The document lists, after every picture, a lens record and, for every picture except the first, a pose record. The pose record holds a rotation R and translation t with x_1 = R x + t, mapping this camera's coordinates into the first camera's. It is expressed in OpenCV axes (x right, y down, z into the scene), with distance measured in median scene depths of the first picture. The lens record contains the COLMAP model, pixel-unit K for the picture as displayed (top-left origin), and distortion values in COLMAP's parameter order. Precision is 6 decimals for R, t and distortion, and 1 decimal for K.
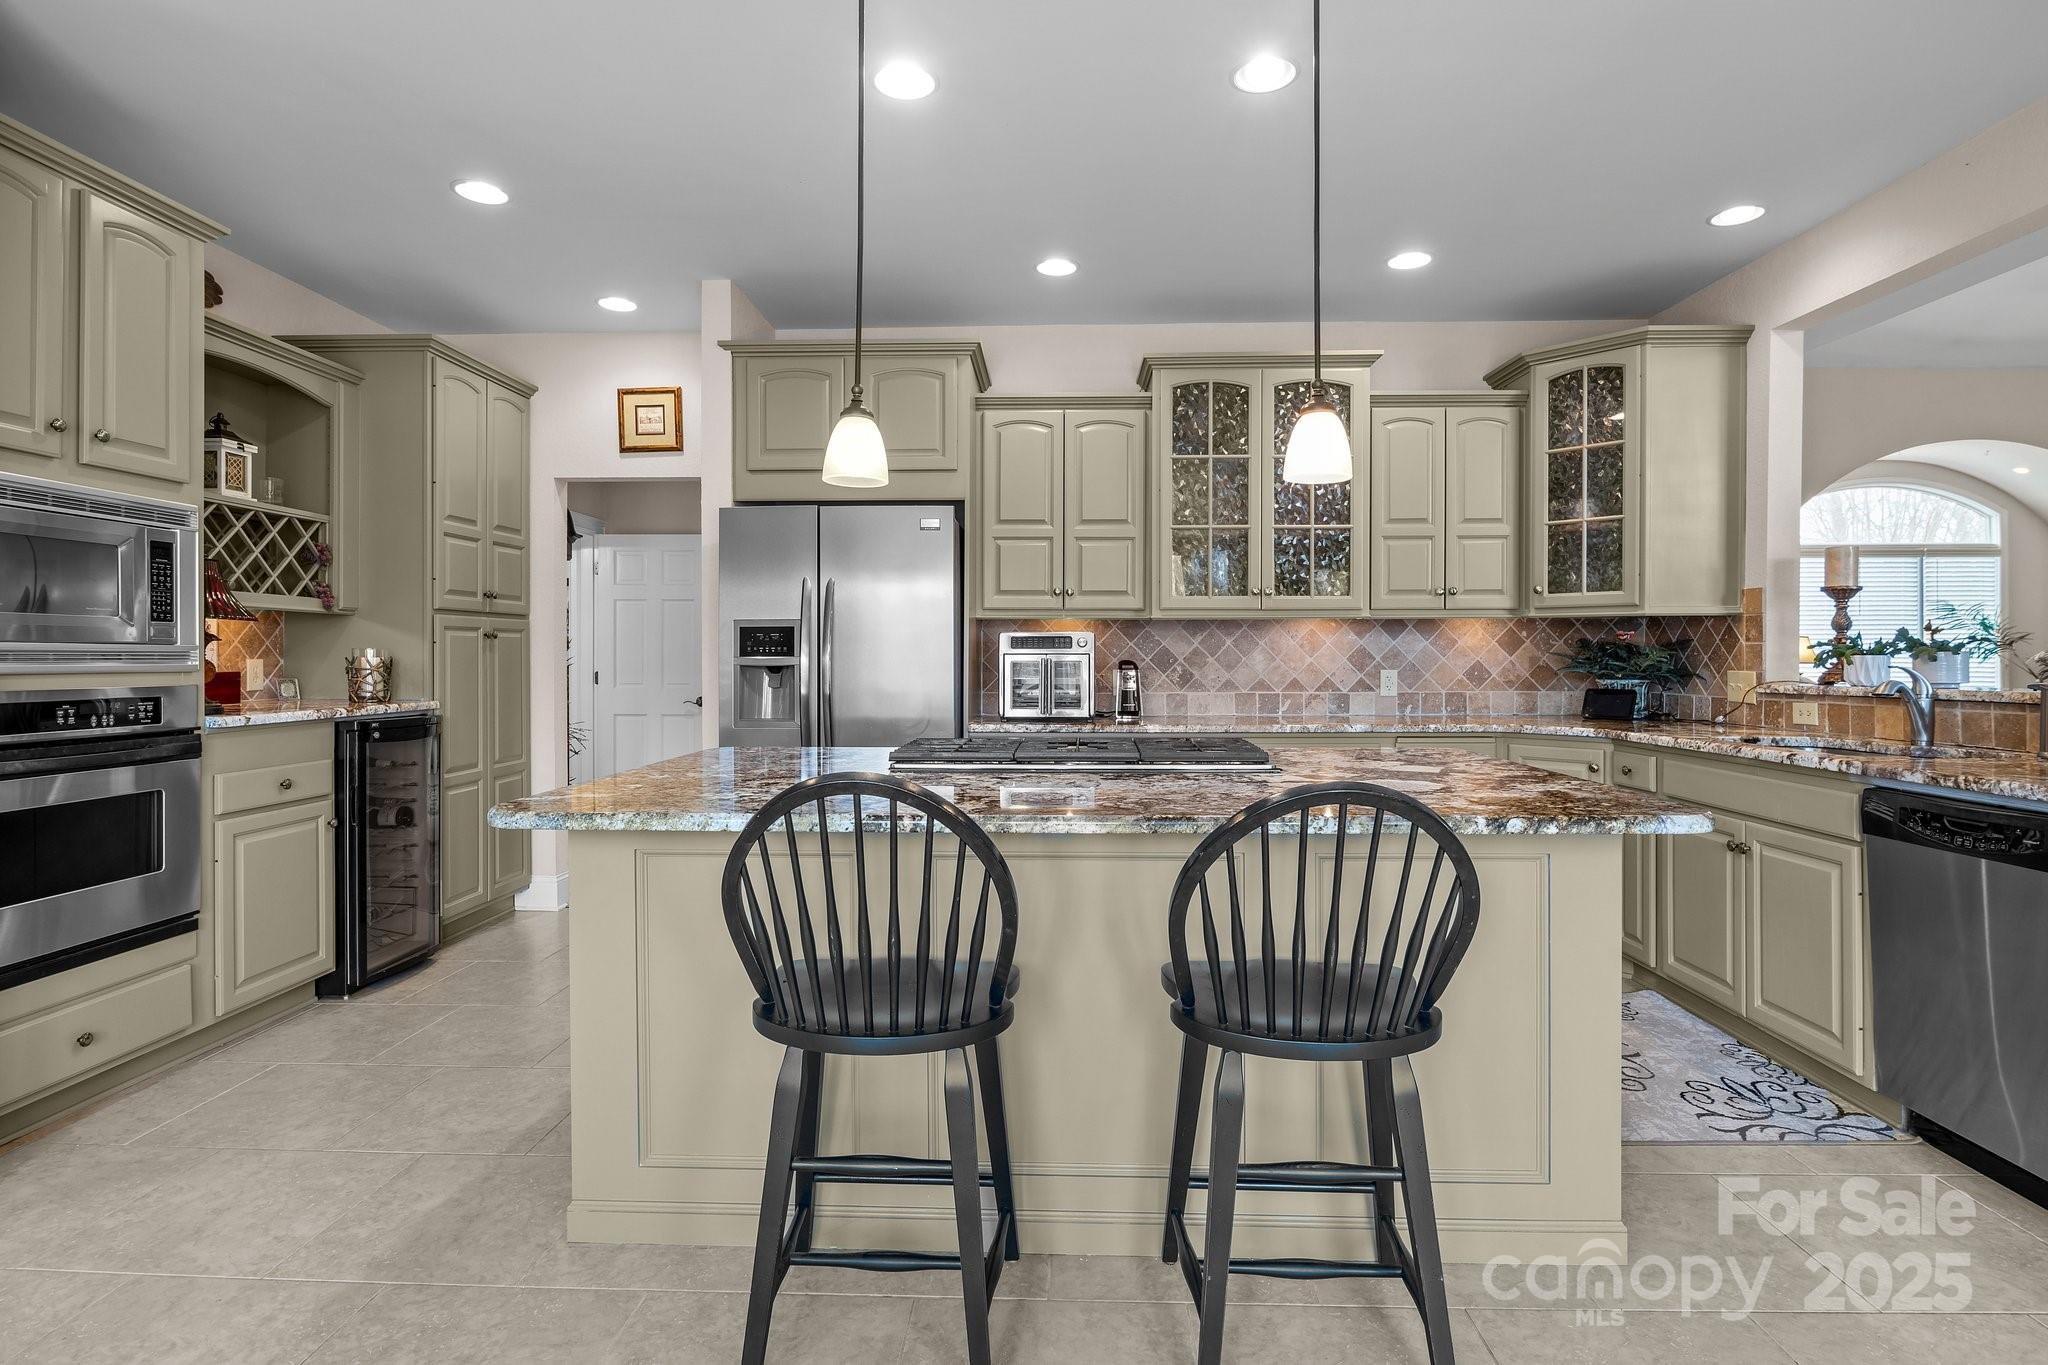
lens RADIAL K [[1024.3, 0, 1030.3], [0, 1024.3, 666.6], [0, 0, 1]] dist [-0.009985, 0.002694]
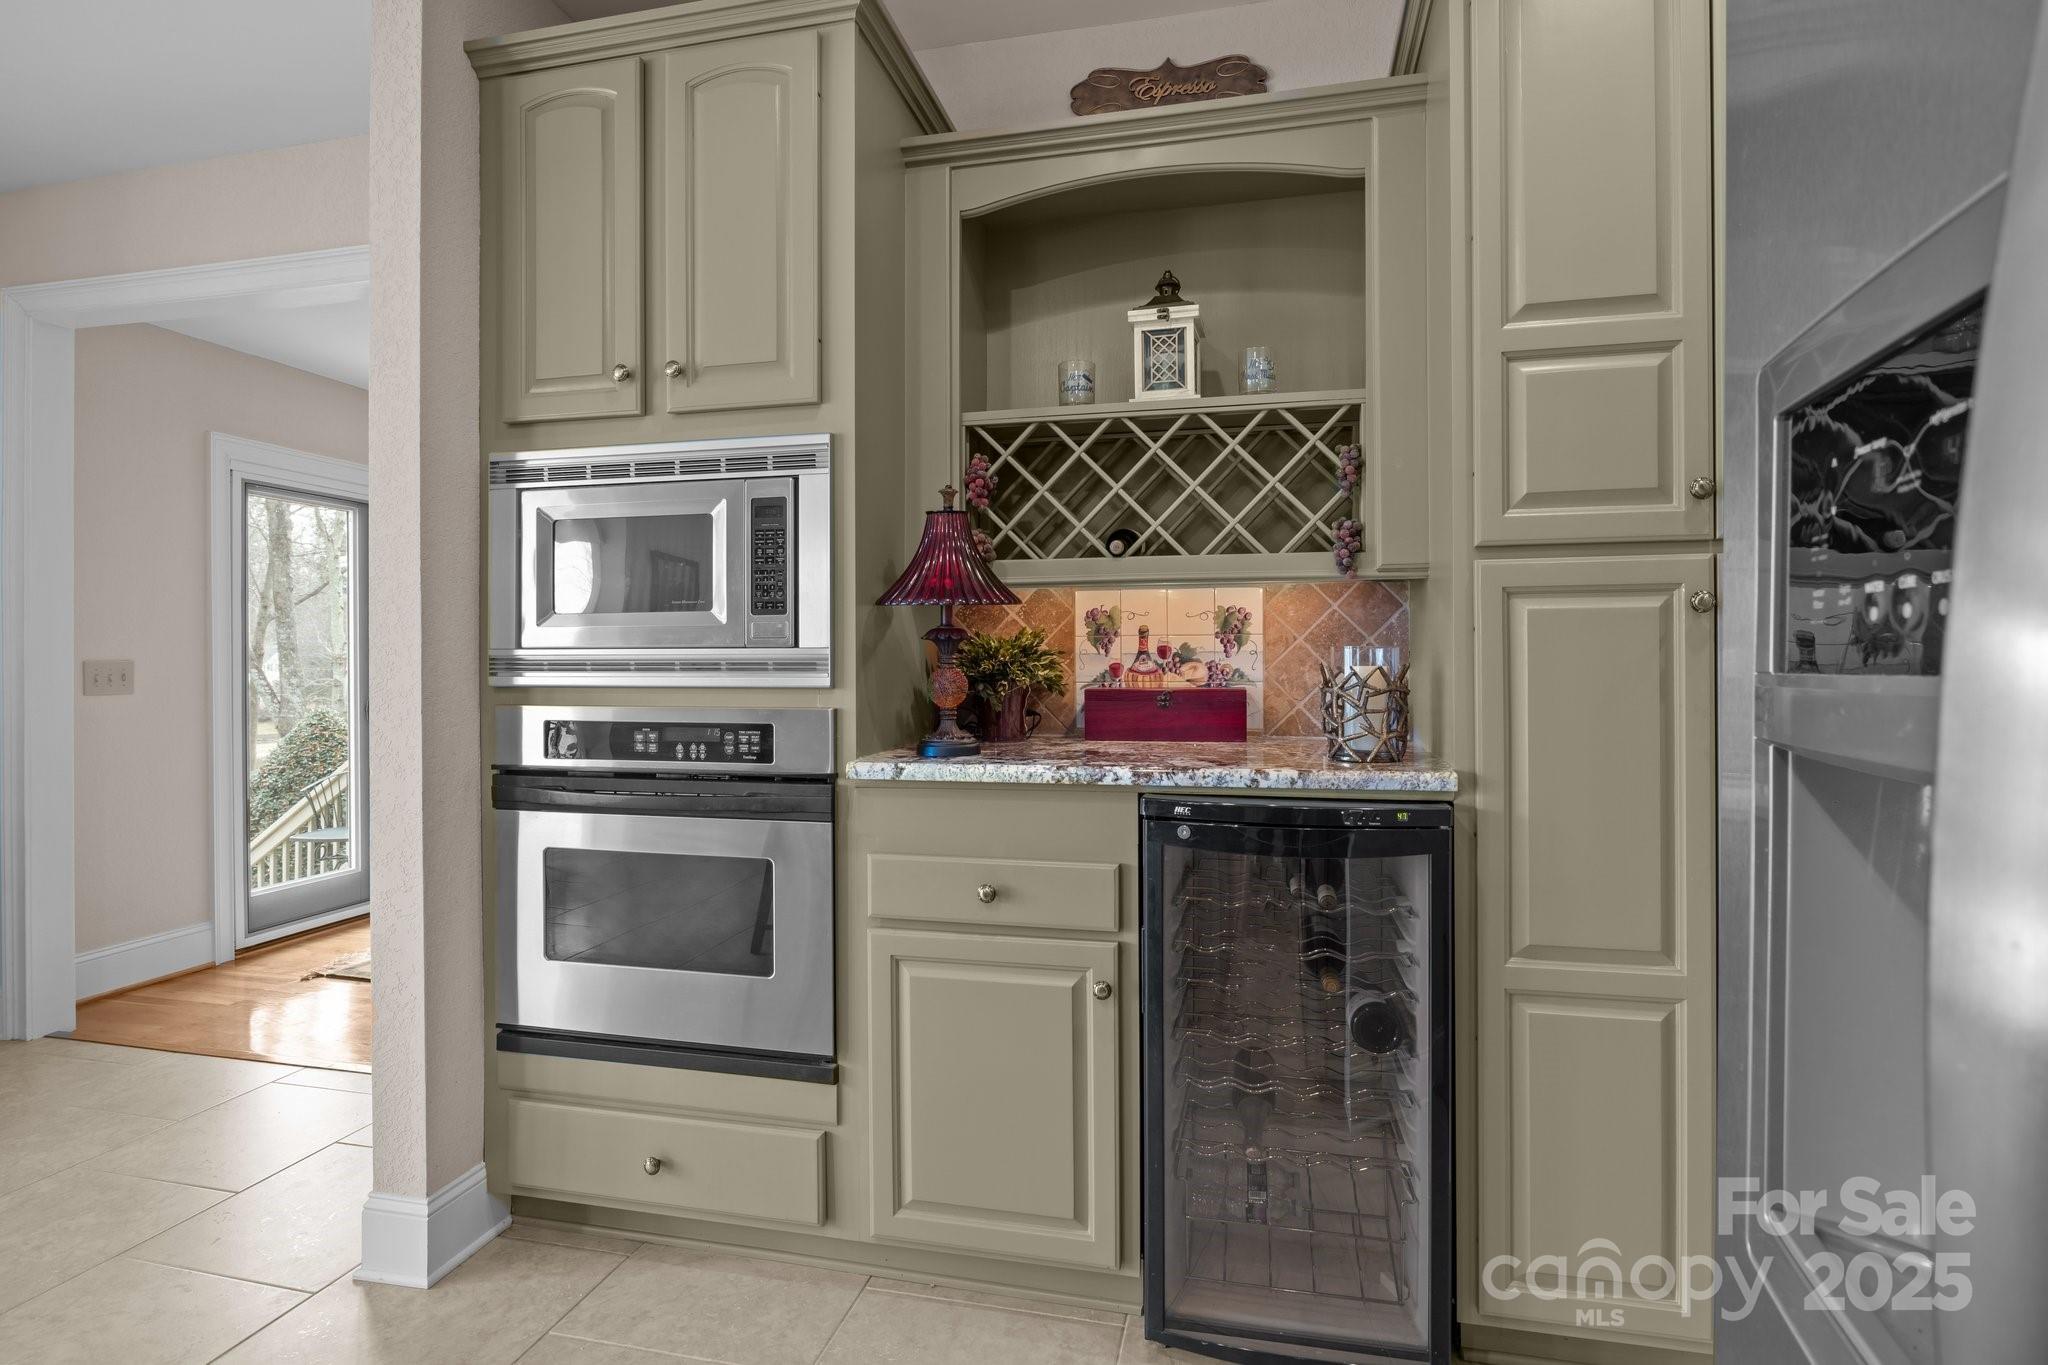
lens RADIAL K [[1024.3, 0, 1028.8], [0, 1024.3, 661.5], [0, 0, 1]] dist [-0.009985, 0.002694]
pose [[-0.193808, -0.000199, -0.981039, -0.192195], [-0.006651, 0.999977, 0.001111, -0.013154], [0.981017, 0.006741, -0.193805, 1.187917]]
